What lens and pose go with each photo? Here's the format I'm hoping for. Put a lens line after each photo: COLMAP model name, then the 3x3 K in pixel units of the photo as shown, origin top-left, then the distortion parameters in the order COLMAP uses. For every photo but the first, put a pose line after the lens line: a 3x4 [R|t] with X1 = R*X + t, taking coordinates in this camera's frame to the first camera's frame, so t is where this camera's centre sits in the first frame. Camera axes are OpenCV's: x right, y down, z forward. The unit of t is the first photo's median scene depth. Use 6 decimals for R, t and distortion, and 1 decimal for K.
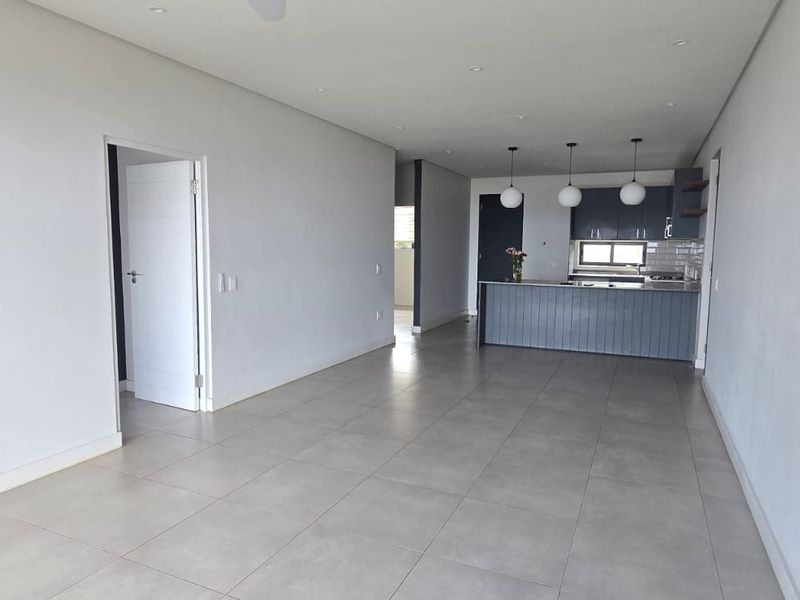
lens RADIAL K [[531.8, 0, 409.6], [0, 531.8, 302.3], [0, 0, 1]] dist [0.000101, -0.002741]
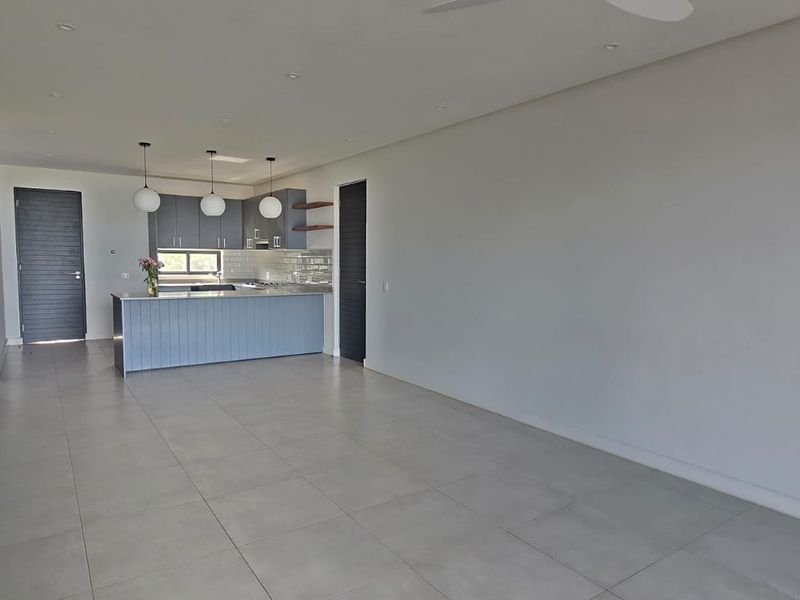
lens RADIAL K [[531.8, 0, 409.6], [0, 531.8, 302.3], [0, 0, 1]] dist [0.000101, -0.002741]
pose [[0.512802, -0.071806, 0.855499, -0.266371], [0.082834, 0.995985, 0.033946, -0.018025], [-0.854502, 0.053457, 0.516691, 0.147429]]
